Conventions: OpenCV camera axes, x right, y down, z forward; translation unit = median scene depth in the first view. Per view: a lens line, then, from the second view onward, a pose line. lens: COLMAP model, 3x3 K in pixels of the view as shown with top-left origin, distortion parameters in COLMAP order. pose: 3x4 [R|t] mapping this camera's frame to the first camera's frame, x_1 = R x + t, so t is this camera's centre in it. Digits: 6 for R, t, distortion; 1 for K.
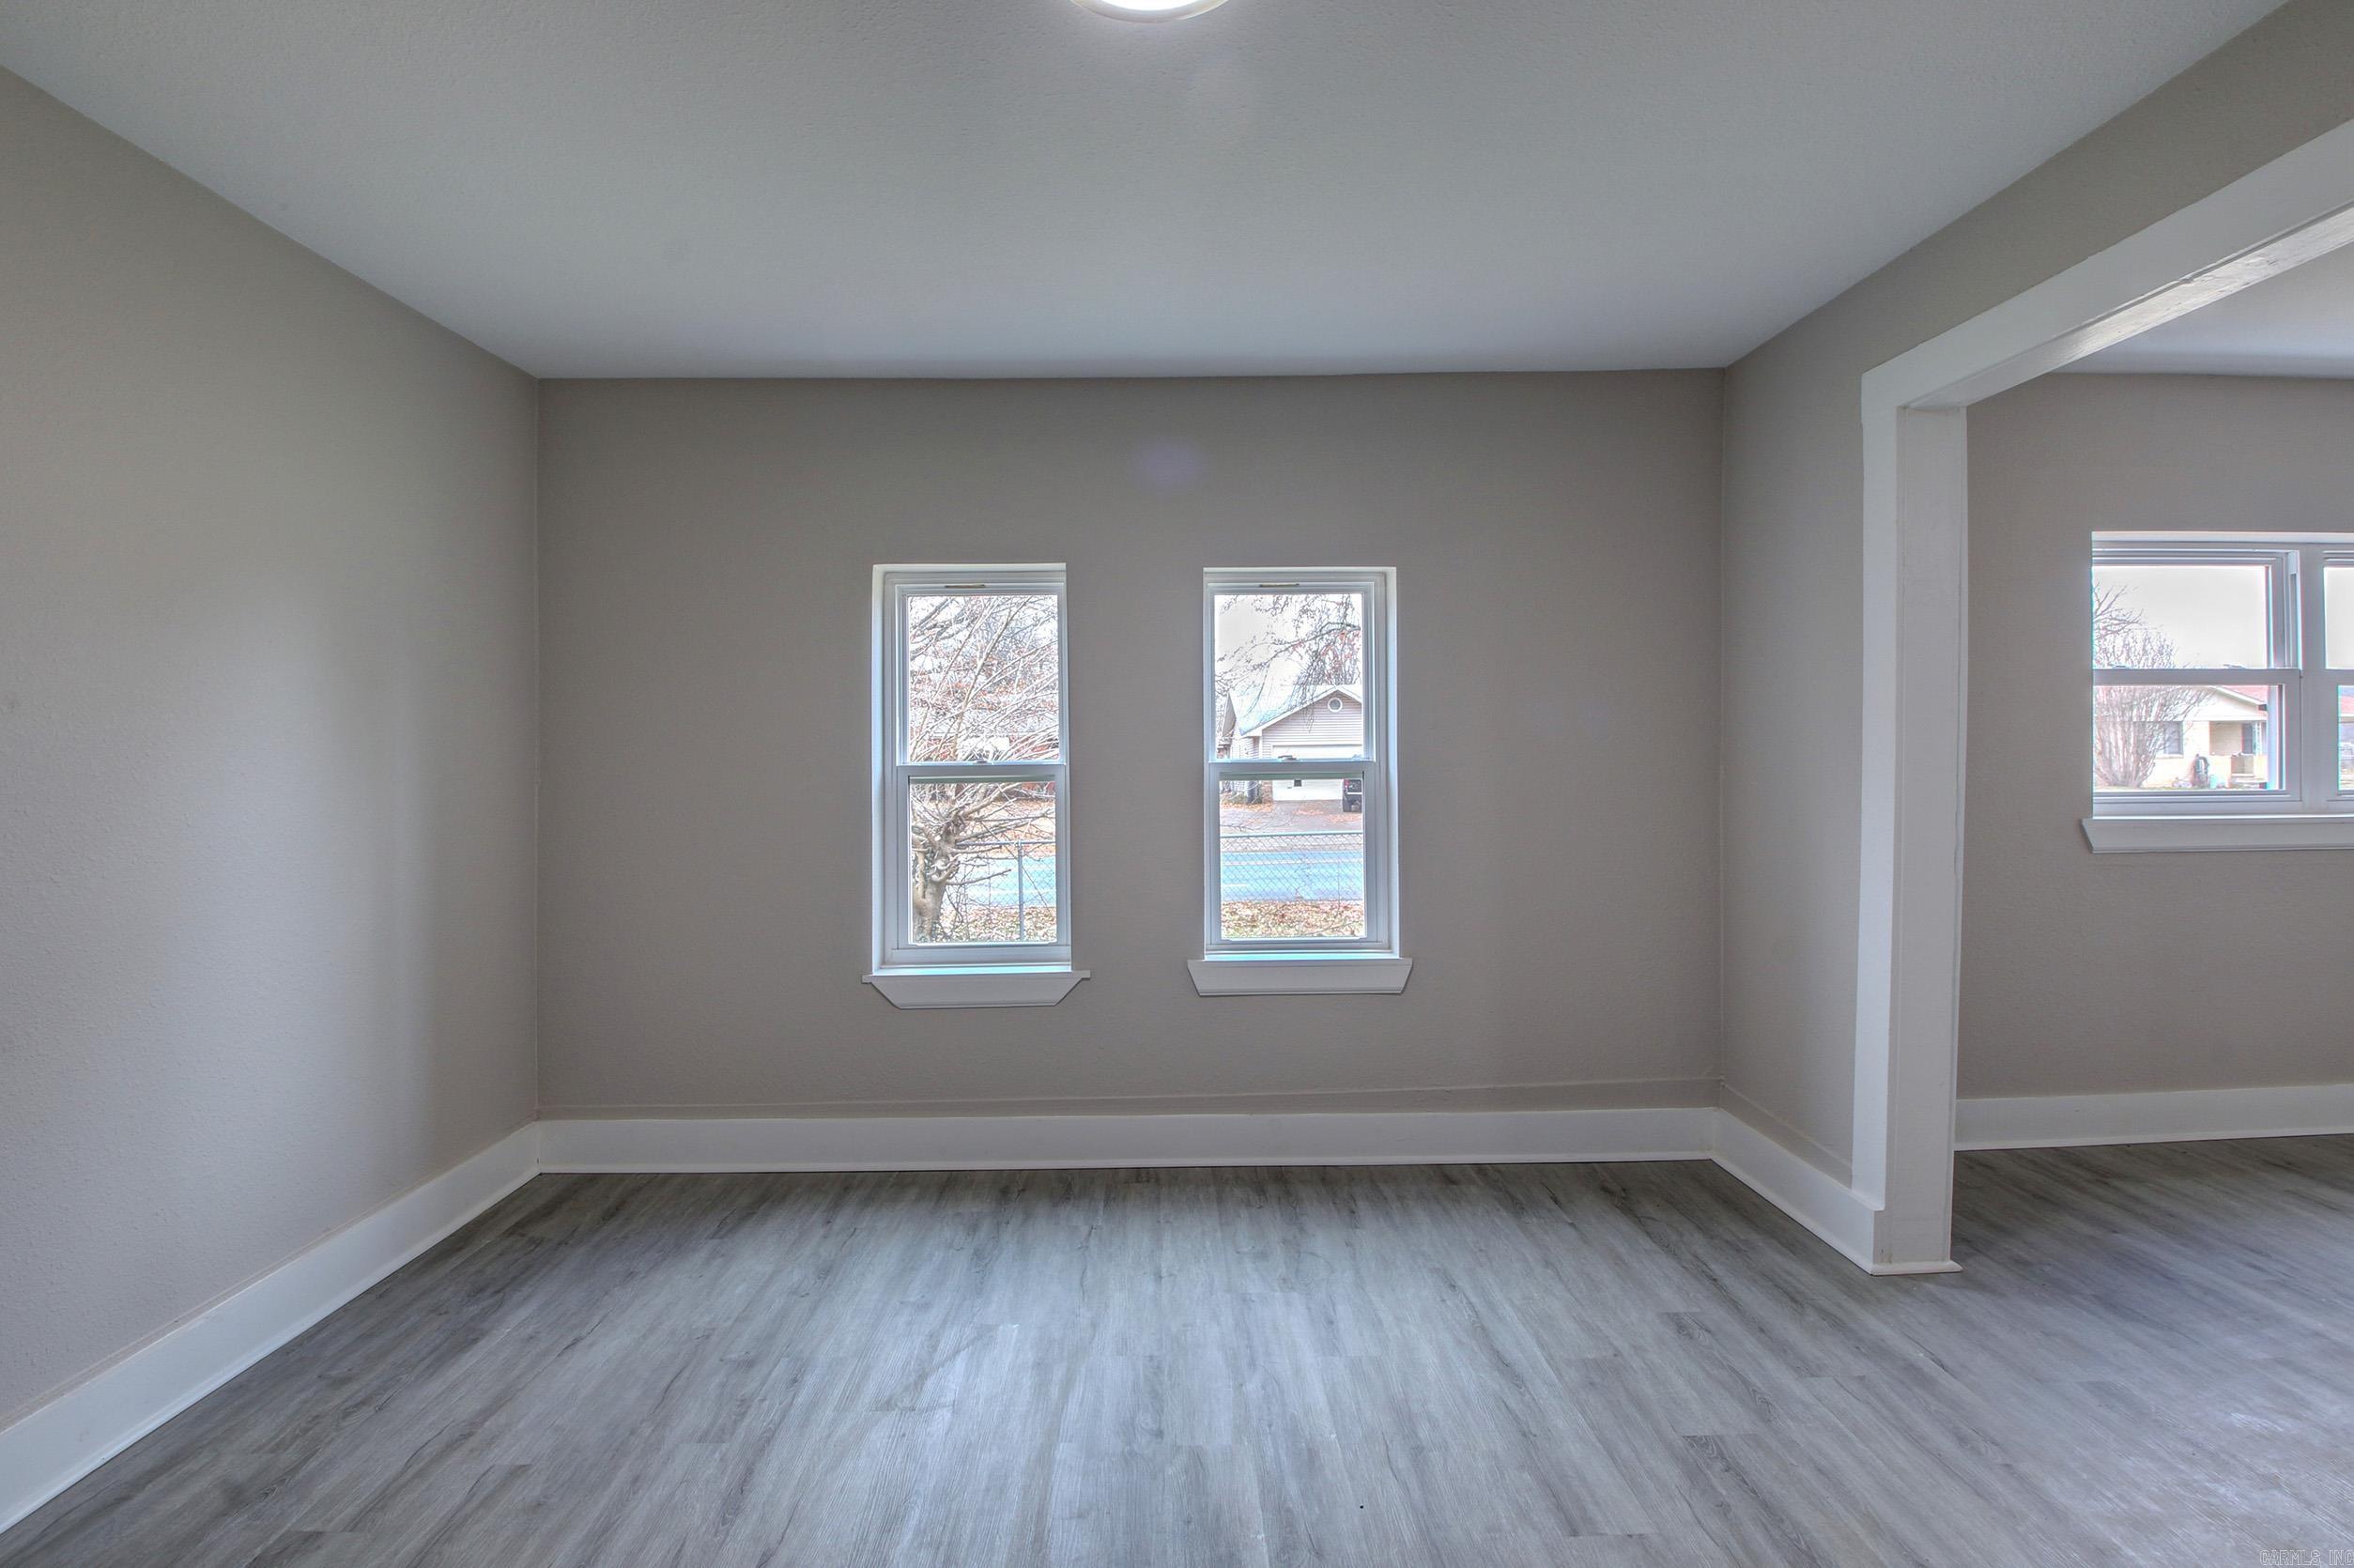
lens RADIAL K [[1113.8, 0, 1167.4], [0, 1113.8, 775.2], [0, 0, 1]] dist [0.013373, -0.023037]
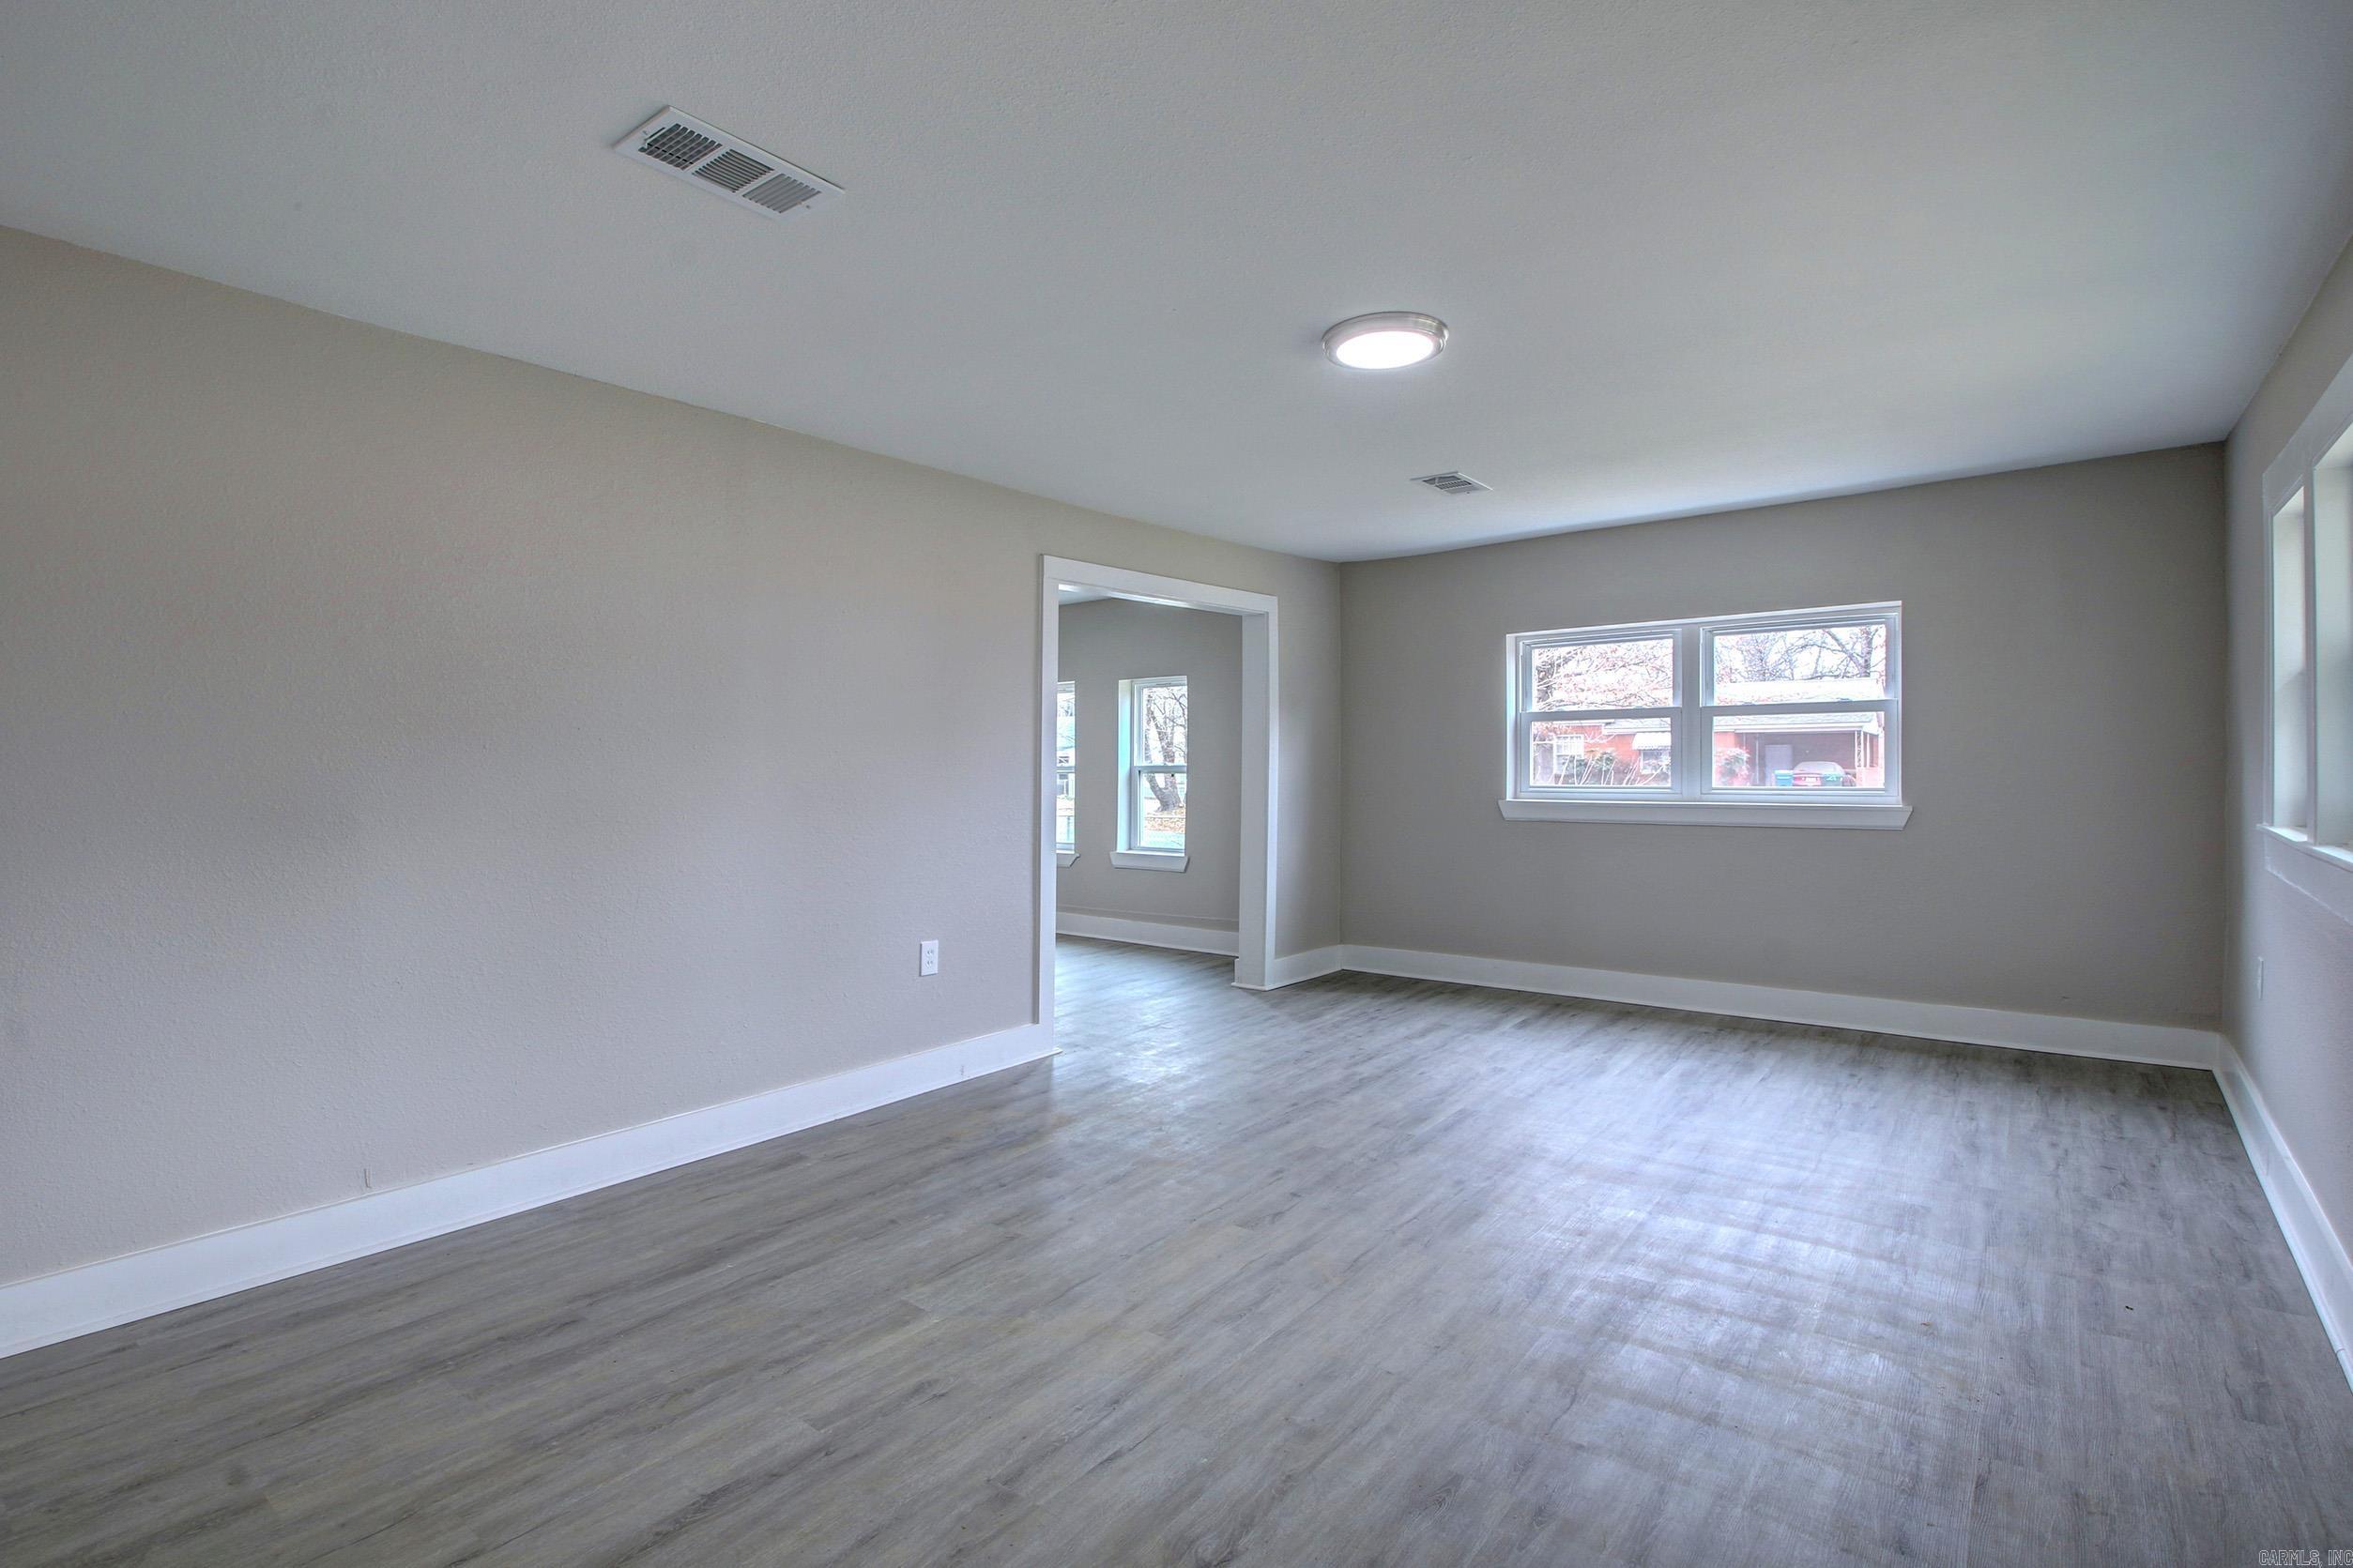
lens RADIAL K [[1113.3, 0, 1158.0], [0, 1113.3, 793.4], [0, 0, 1]] dist [0.013373, -0.023037]
pose [[0.767343, 0.022165, -0.640853, 2.200659], [-0.005778, 0.999601, 0.027654, -0.023452], [0.641210, -0.017517, 0.767165, -0.960740]]
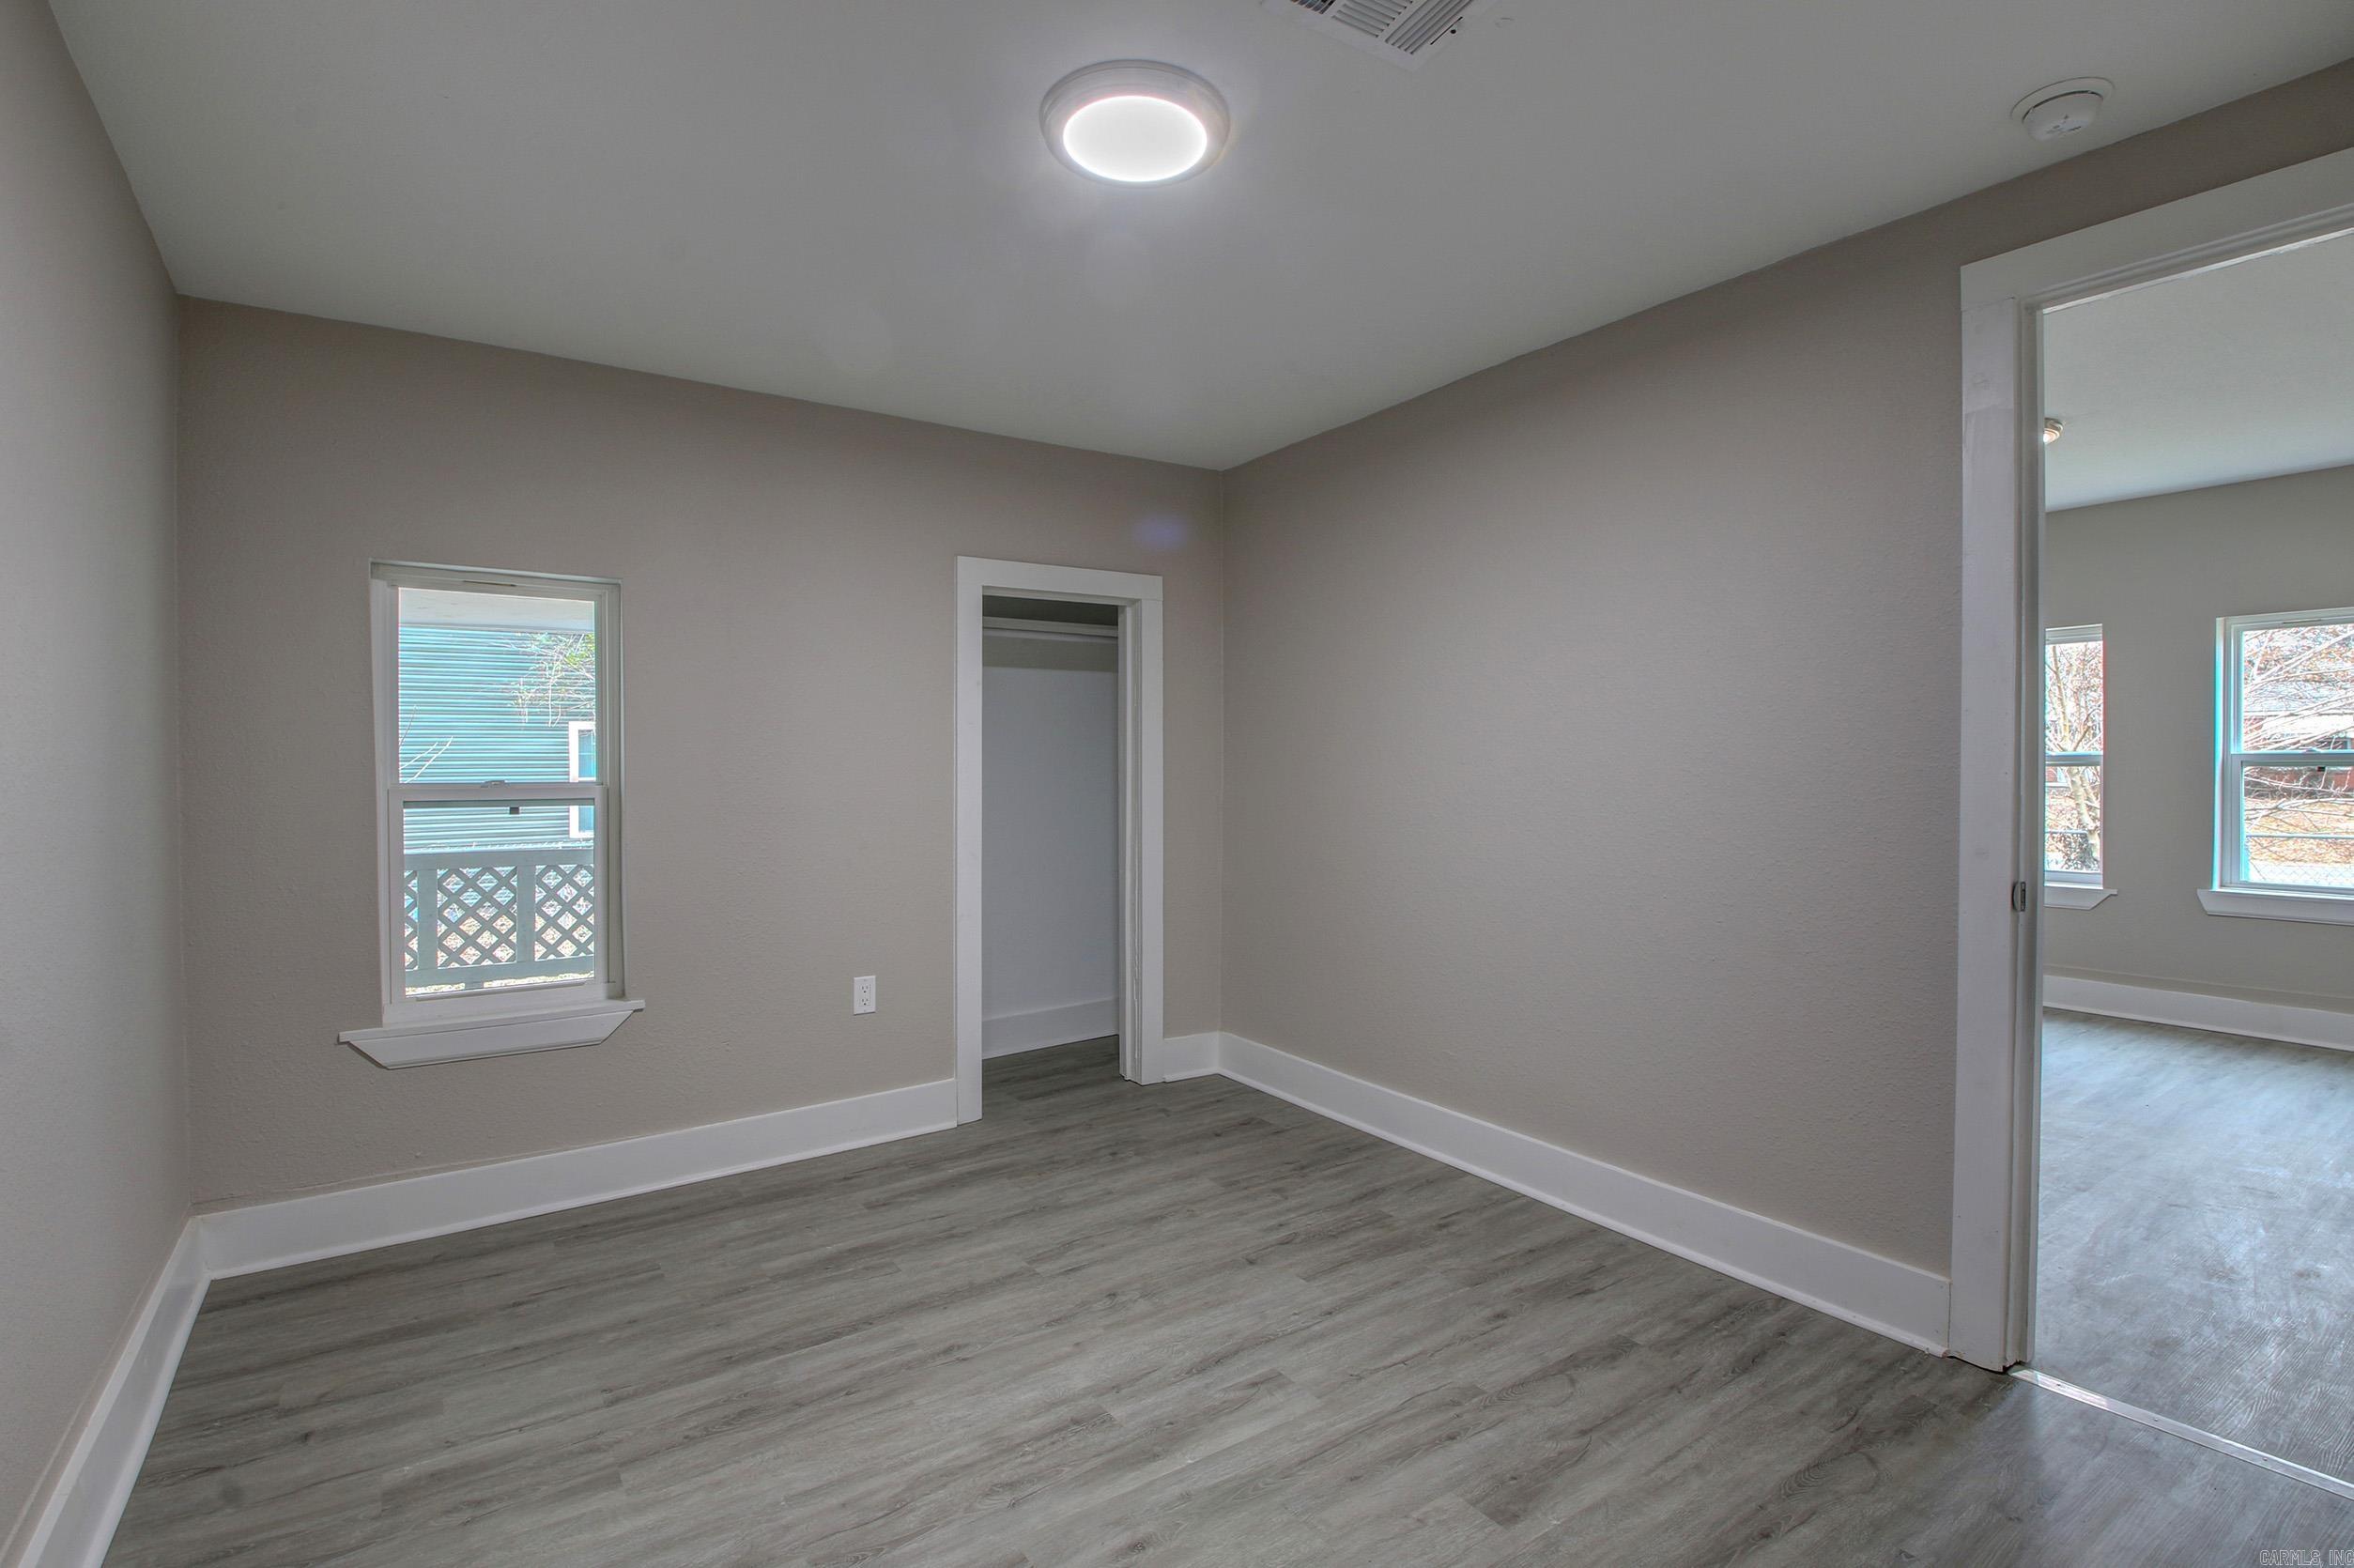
lens RADIAL K [[1113.8, 0, 1165.5], [0, 1113.8, 765.7], [0, 0, 1]] dist [0.013373, -0.023037]
pose [[0.552644, 0.006397, -0.833393, 0.693868], [-0.002184, 0.999978, 0.006227, 0.002532], [0.833414, -0.001621, 0.552646, -1.306824]]
